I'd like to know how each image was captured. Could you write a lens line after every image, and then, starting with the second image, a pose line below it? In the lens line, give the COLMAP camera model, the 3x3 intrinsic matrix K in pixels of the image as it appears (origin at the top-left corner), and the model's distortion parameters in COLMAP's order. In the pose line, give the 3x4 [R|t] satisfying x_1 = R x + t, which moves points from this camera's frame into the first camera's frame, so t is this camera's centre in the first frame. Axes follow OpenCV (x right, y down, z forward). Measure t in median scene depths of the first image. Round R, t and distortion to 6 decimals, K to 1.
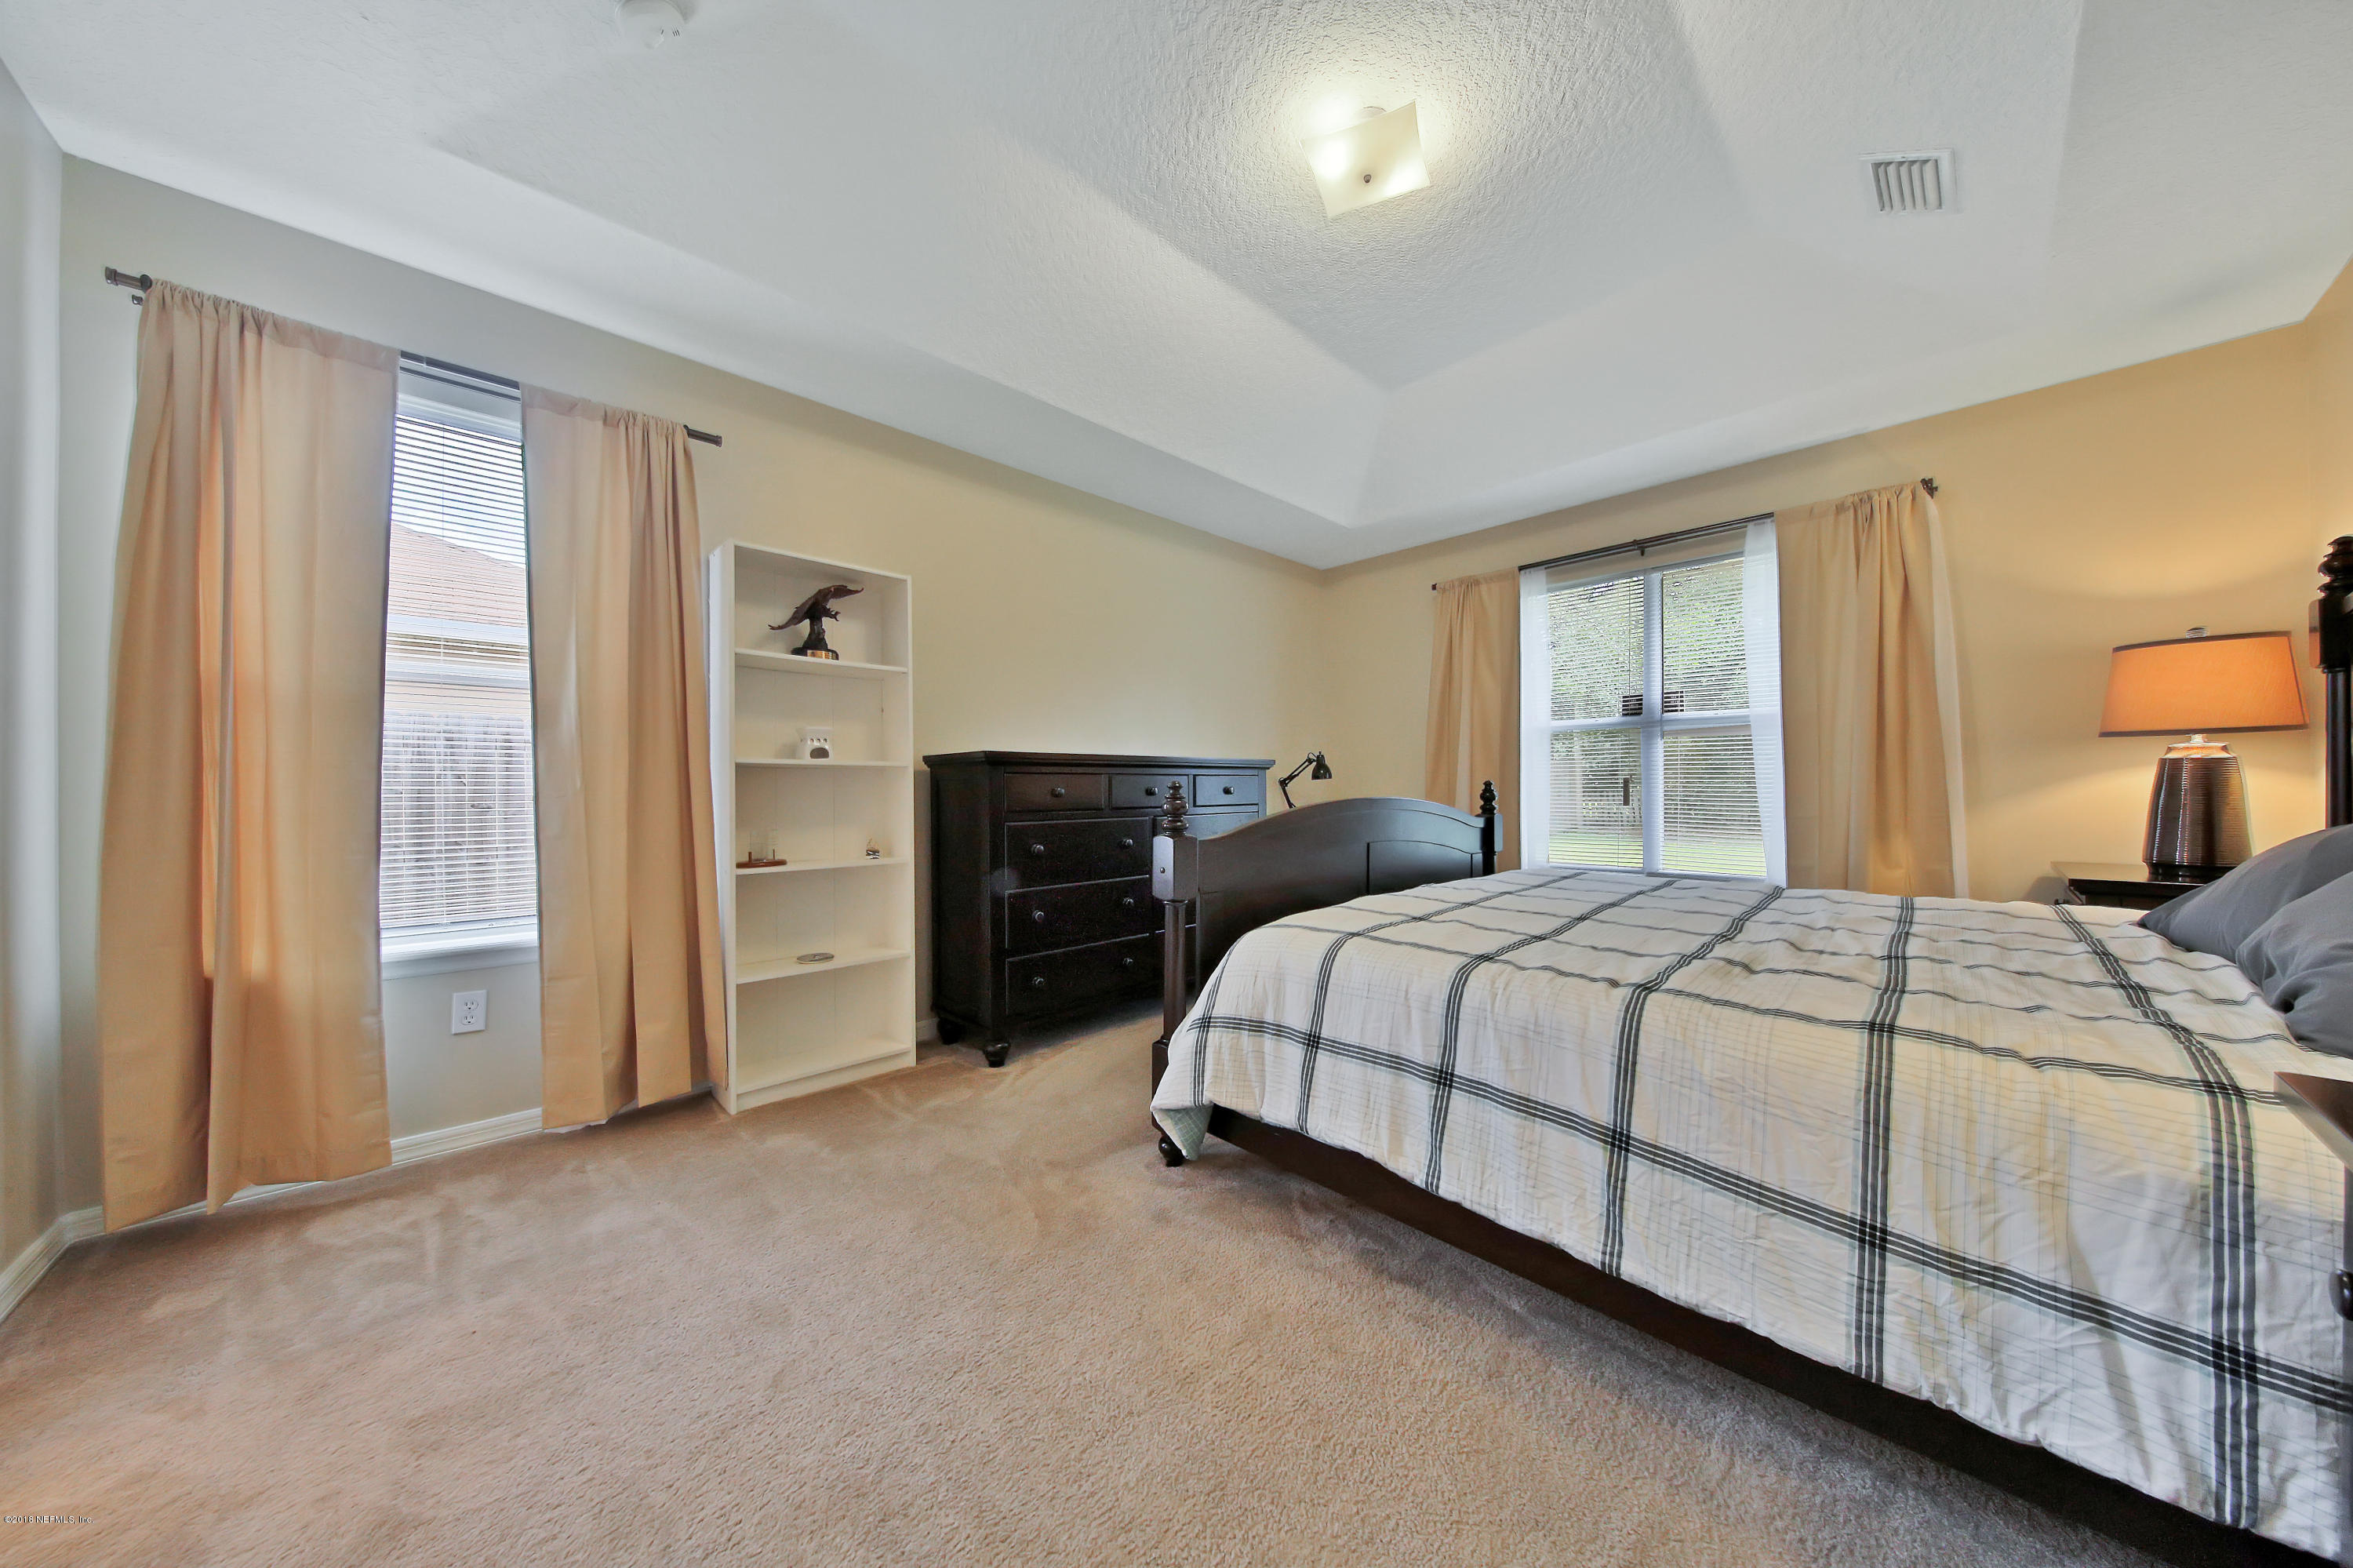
lens RADIAL K [[766.1, 0, 1179.6], [0, 766.1, 785.9], [0, 0, 1]] dist [-0.001782, 0.000022]
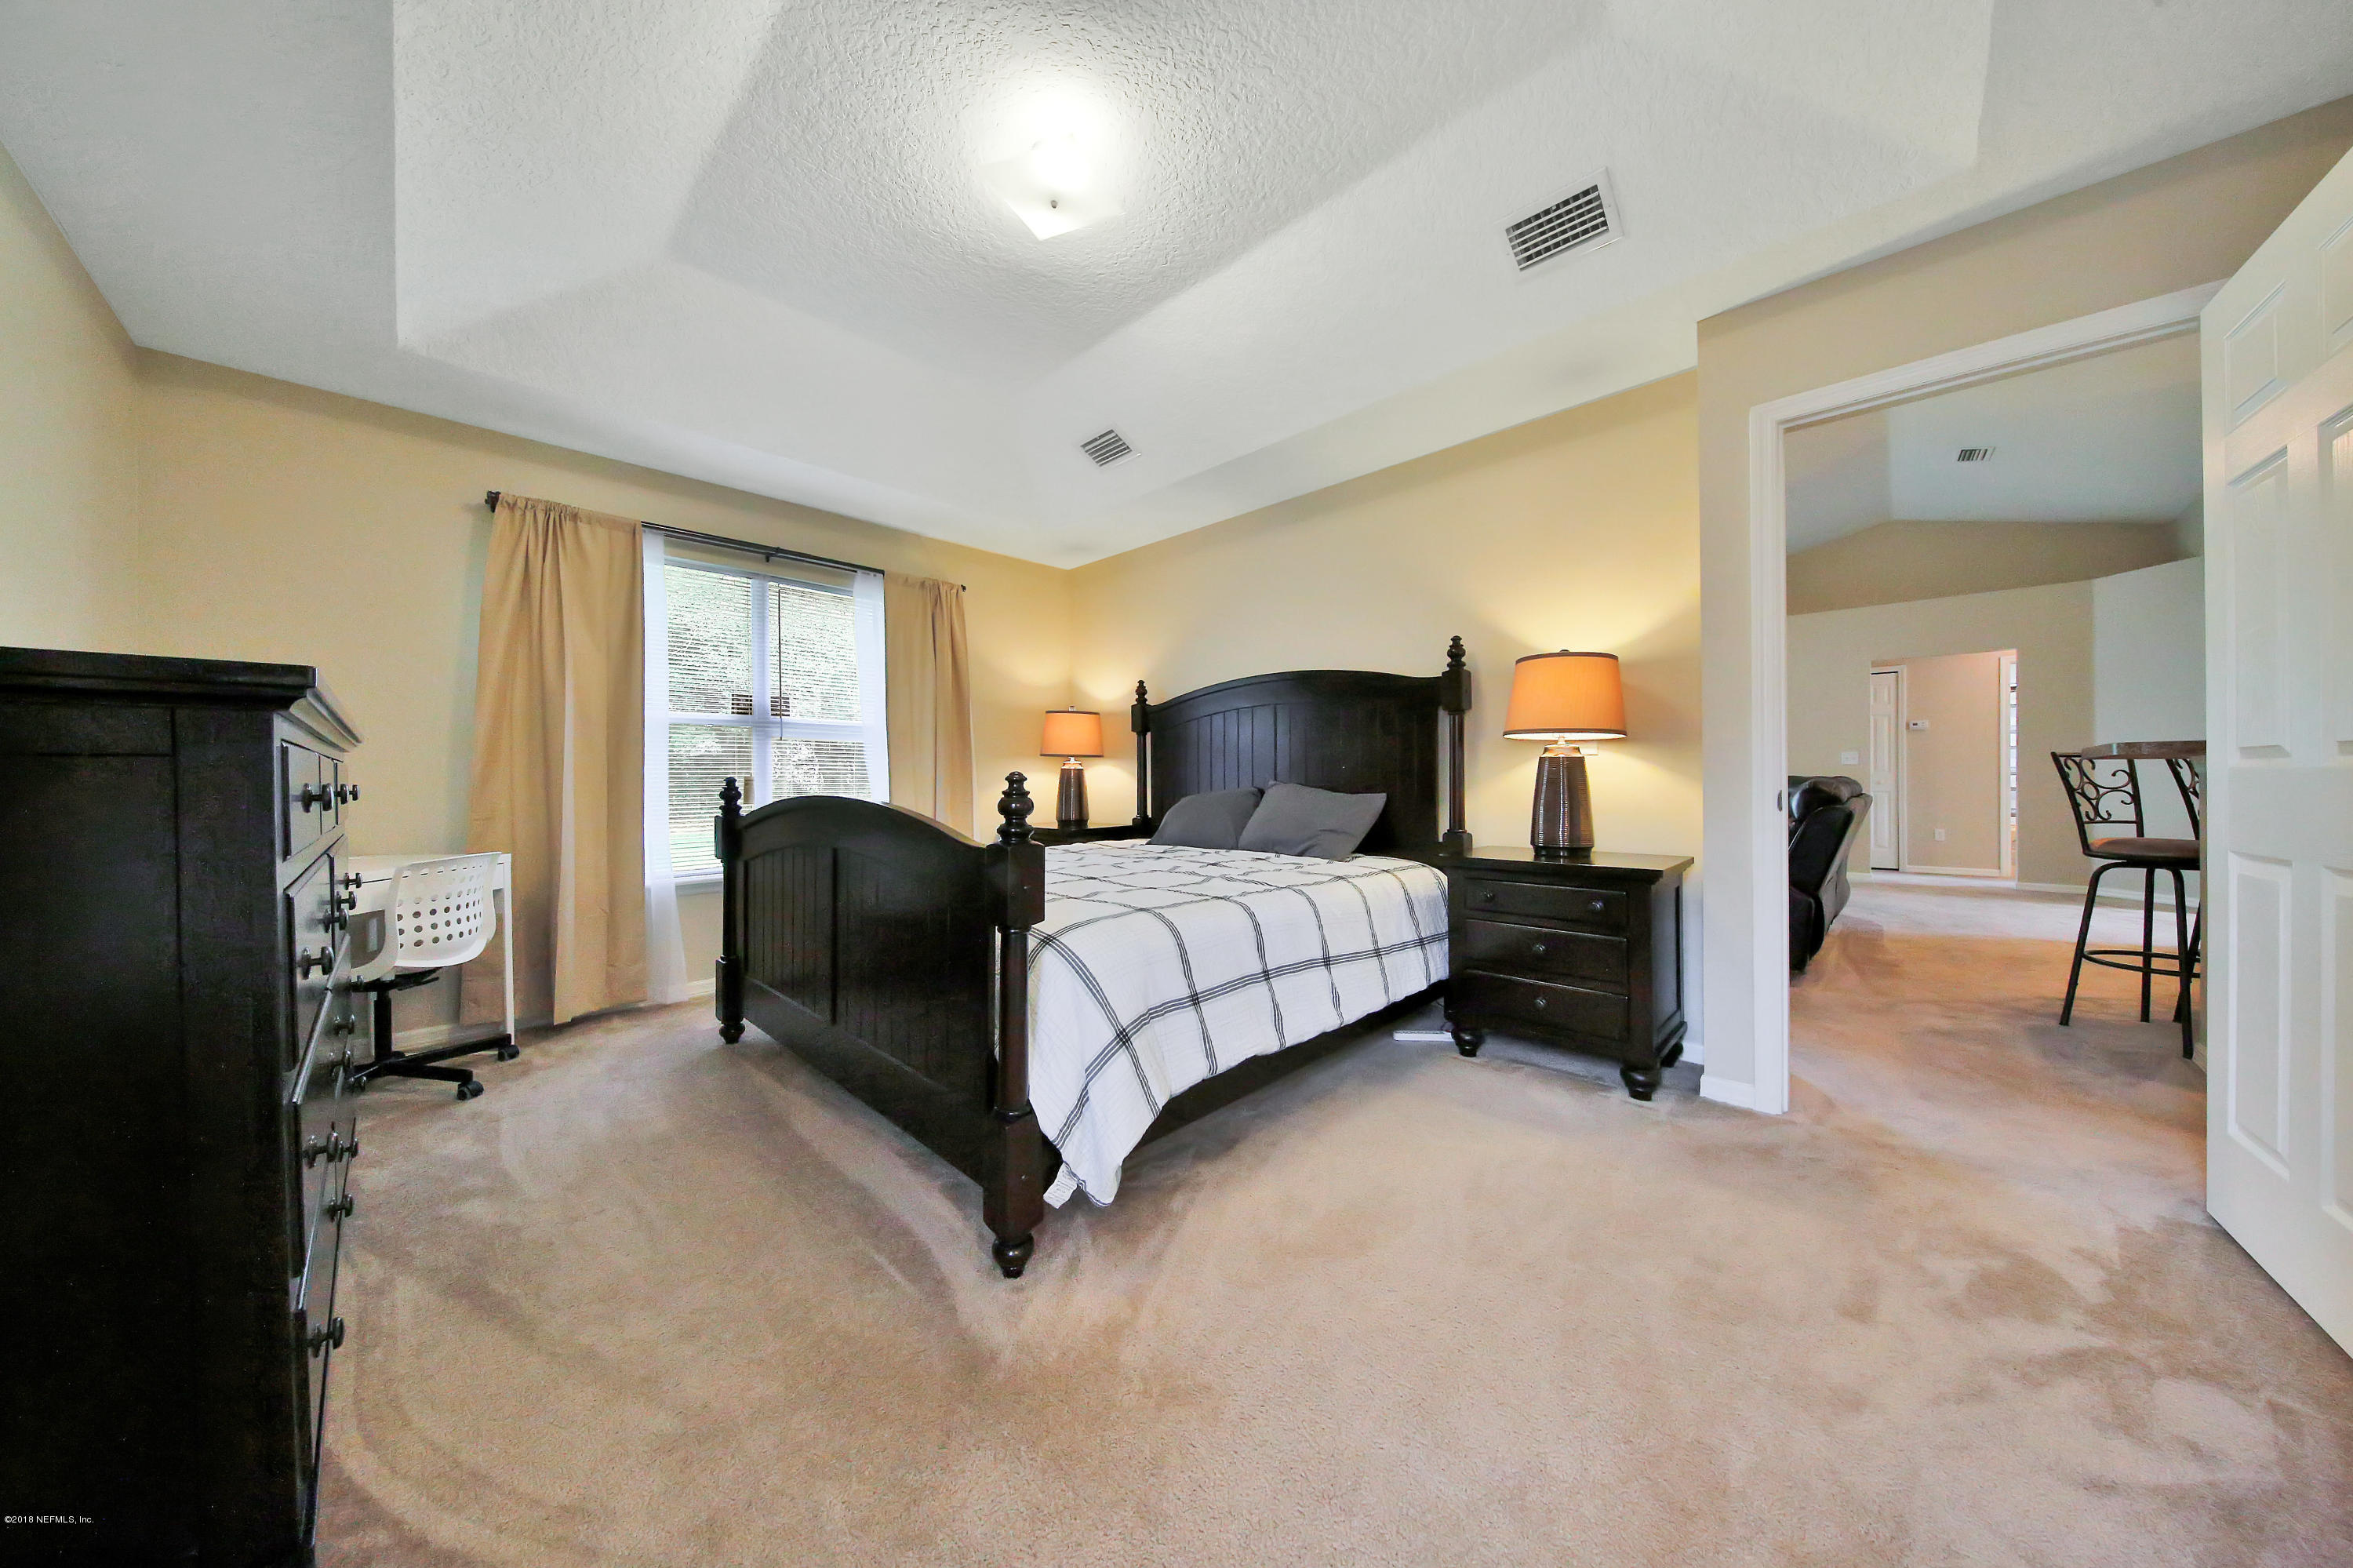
lens RADIAL K [[766.1, 0, 1186.0], [0, 766.1, 774.3], [0, 0, 1]] dist [-0.001782, 0.000022]
pose [[-0.077397, 0.005341, 0.996986, -0.431700], [0.003523, 0.999981, -0.005083, -0.006170], [-0.996994, 0.003119, -0.077415, 0.475653]]
